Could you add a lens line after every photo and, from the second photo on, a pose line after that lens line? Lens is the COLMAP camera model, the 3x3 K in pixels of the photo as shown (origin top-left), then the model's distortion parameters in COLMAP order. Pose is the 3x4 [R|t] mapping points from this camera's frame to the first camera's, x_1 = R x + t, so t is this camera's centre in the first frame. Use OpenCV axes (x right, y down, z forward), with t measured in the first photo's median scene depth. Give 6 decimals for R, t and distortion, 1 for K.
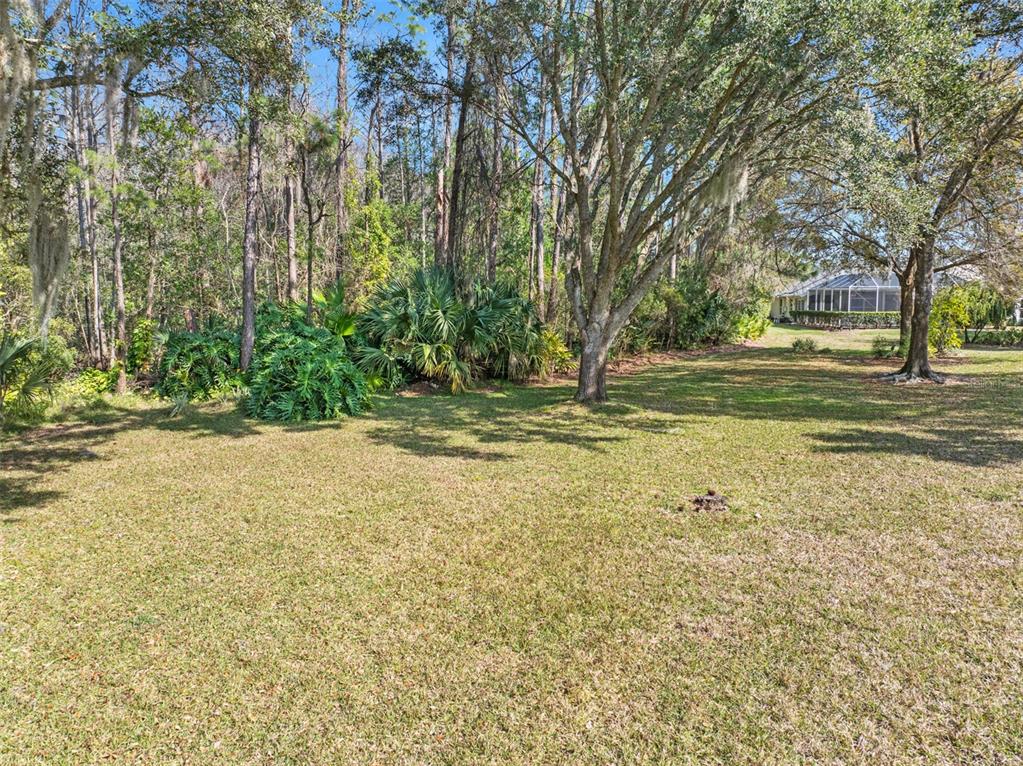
lens RADIAL K [[725.6, 0, 509.3], [0, 725.6, 363.7], [0, 0, 1]] dist [-0.038542, 0.001186]
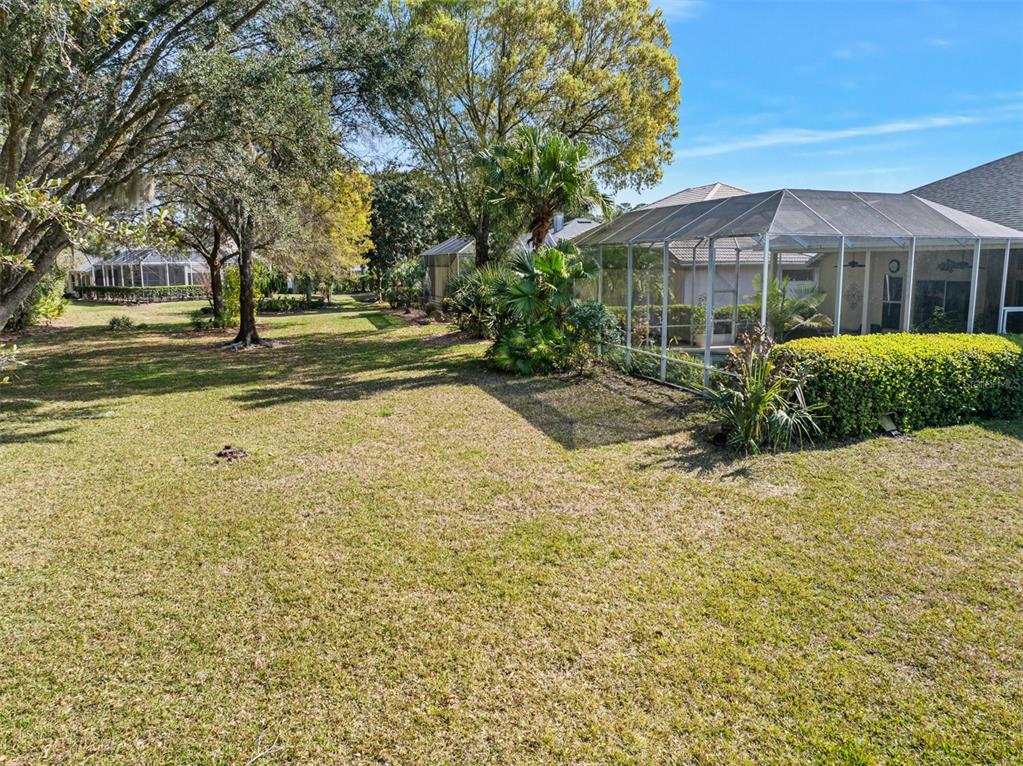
lens RADIAL K [[725.6, 0, 509.3], [0, 725.6, 363.7], [0, 0, 1]] dist [-0.038542, 0.001186]
pose [[0.564128, -0.112355, 0.818007, -0.259619], [0.074568, 0.993583, 0.085046, -0.025587], [-0.822313, 0.013020, 0.568886, -0.097877]]
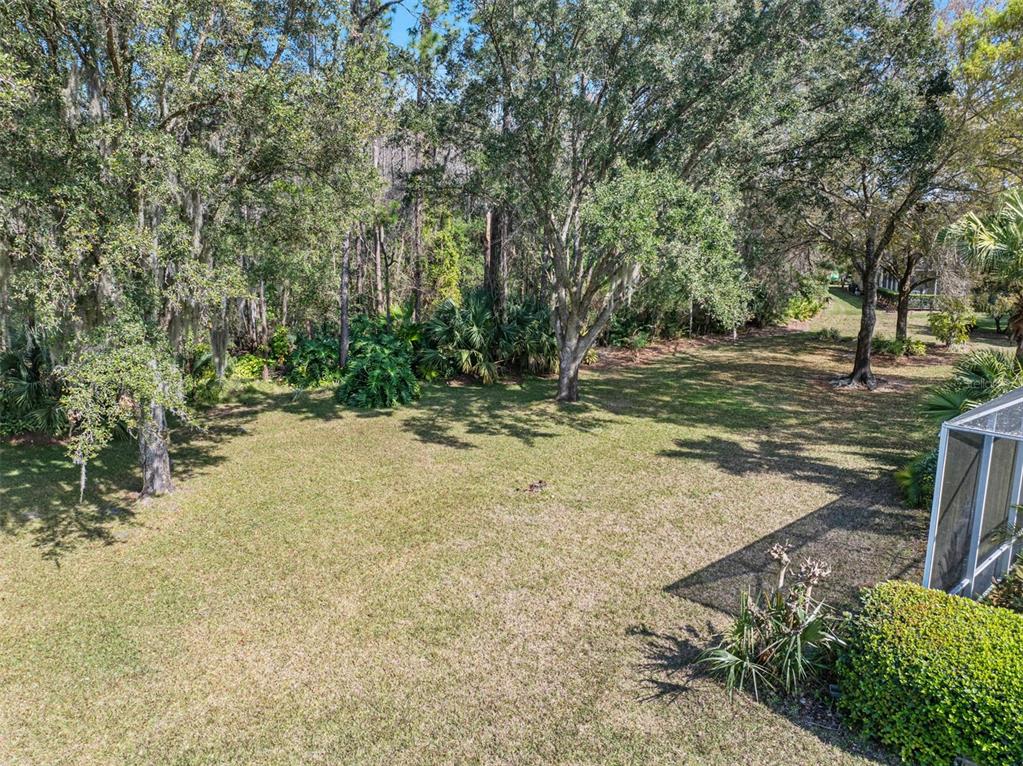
lens RADIAL K [[725.6, 0, 509.3], [0, 725.6, 363.7], [0, 0, 1]] dist [-0.038542, 0.001186]
pose [[0.980645, 0.032468, -0.193084, 0.286446], [-0.015380, 0.995882, 0.089349, -0.151479], [0.195190, -0.084650, 0.977106, -0.428037]]
